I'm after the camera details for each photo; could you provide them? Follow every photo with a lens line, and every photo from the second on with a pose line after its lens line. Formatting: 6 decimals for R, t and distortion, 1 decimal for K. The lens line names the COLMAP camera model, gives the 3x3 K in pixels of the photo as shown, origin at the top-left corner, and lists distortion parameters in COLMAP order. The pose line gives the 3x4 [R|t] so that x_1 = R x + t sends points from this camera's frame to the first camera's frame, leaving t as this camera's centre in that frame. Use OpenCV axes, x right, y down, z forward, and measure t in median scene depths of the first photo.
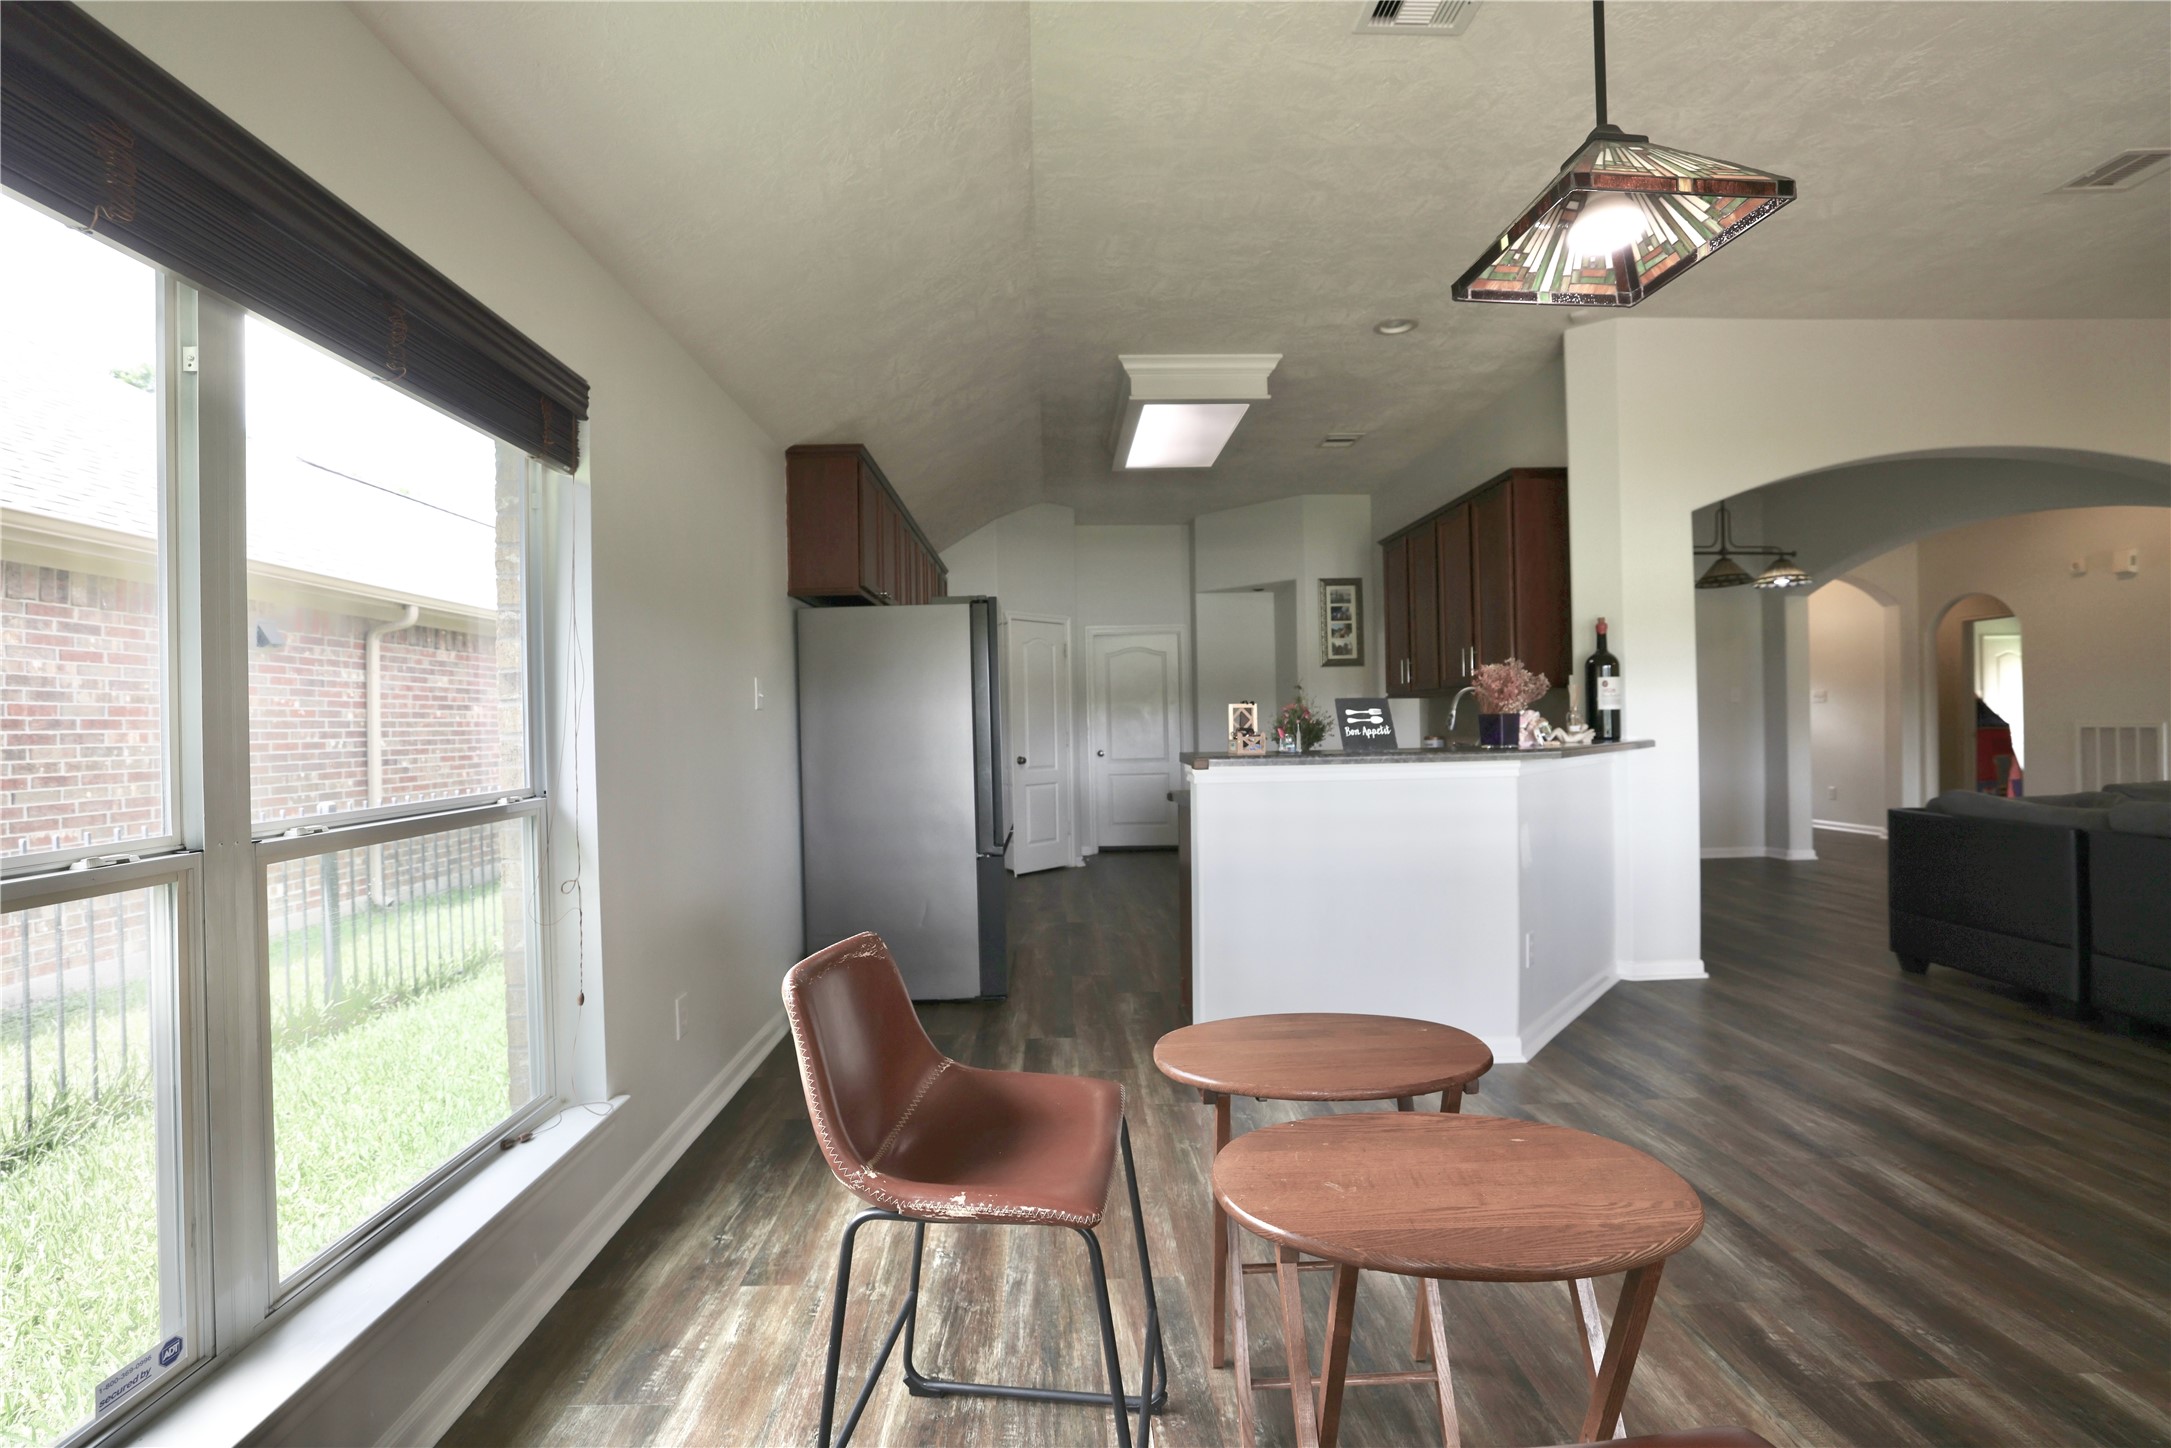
lens RADIAL K [[919.2, 0, 1082.1], [0, 919.2, 717.5], [0, 0, 1]] dist [-0.051518, 0.017539]
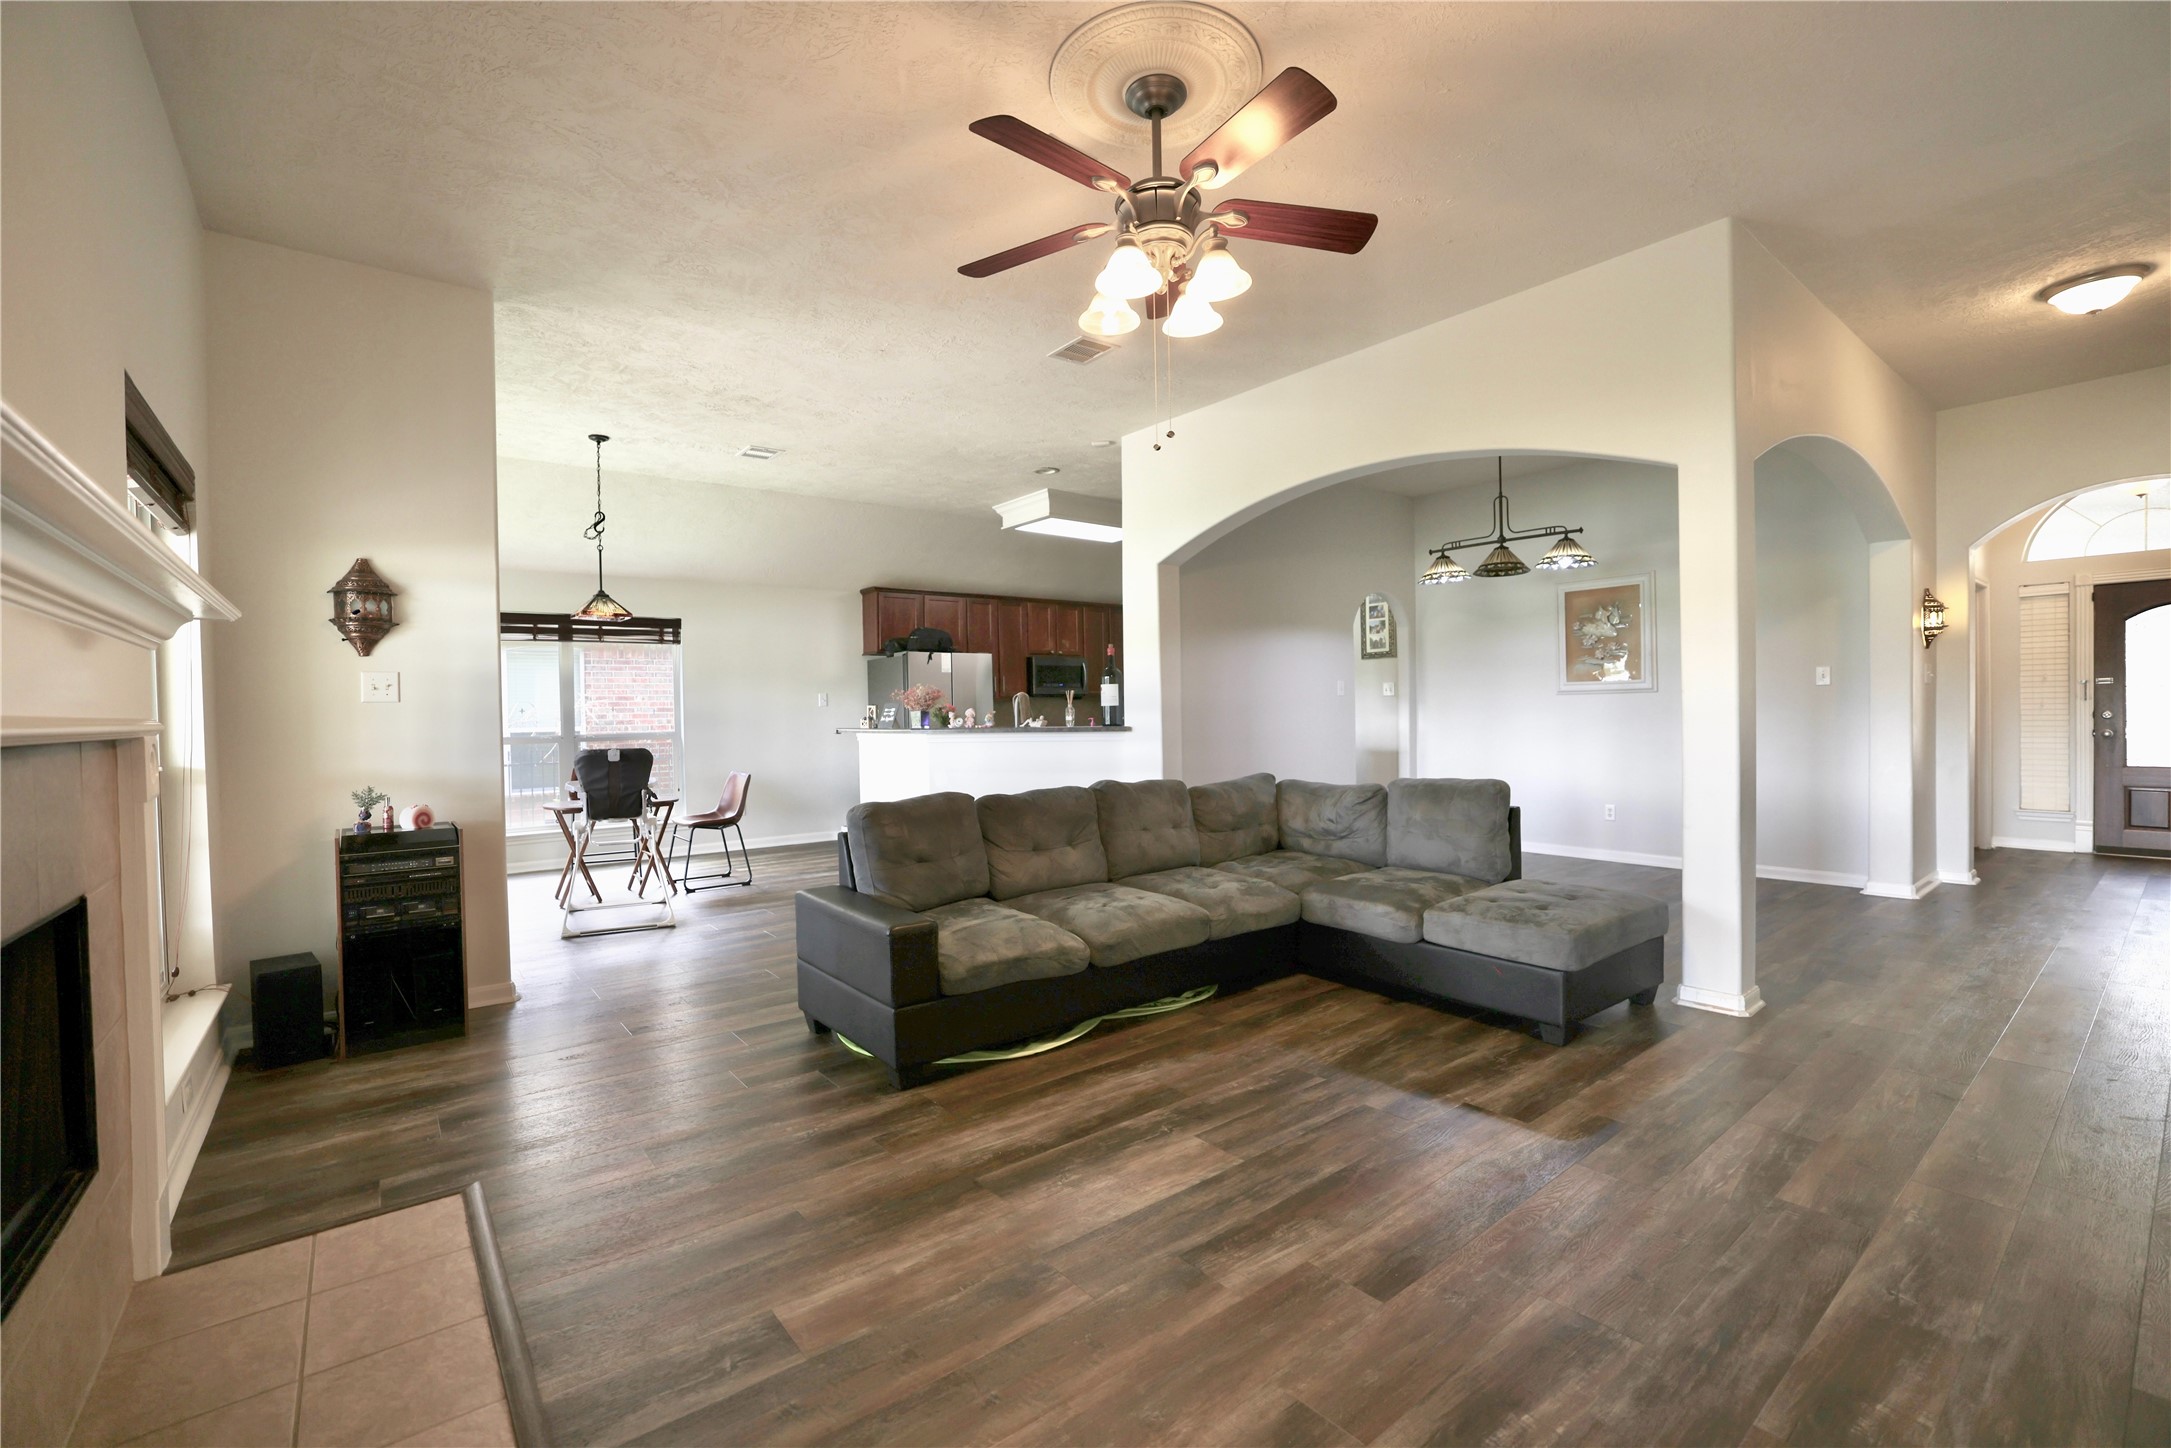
lens RADIAL K [[919.2, 0, 1082.1], [0, 919.2, 717.5], [0, 0, 1]] dist [-0.051518, 0.017539]
pose [[0.591787, 0.016816, -0.805919, 1.245070], [0.008981, 0.999583, 0.027452, -0.021607], [0.806044, -0.023483, 0.591389, 0.040220]]
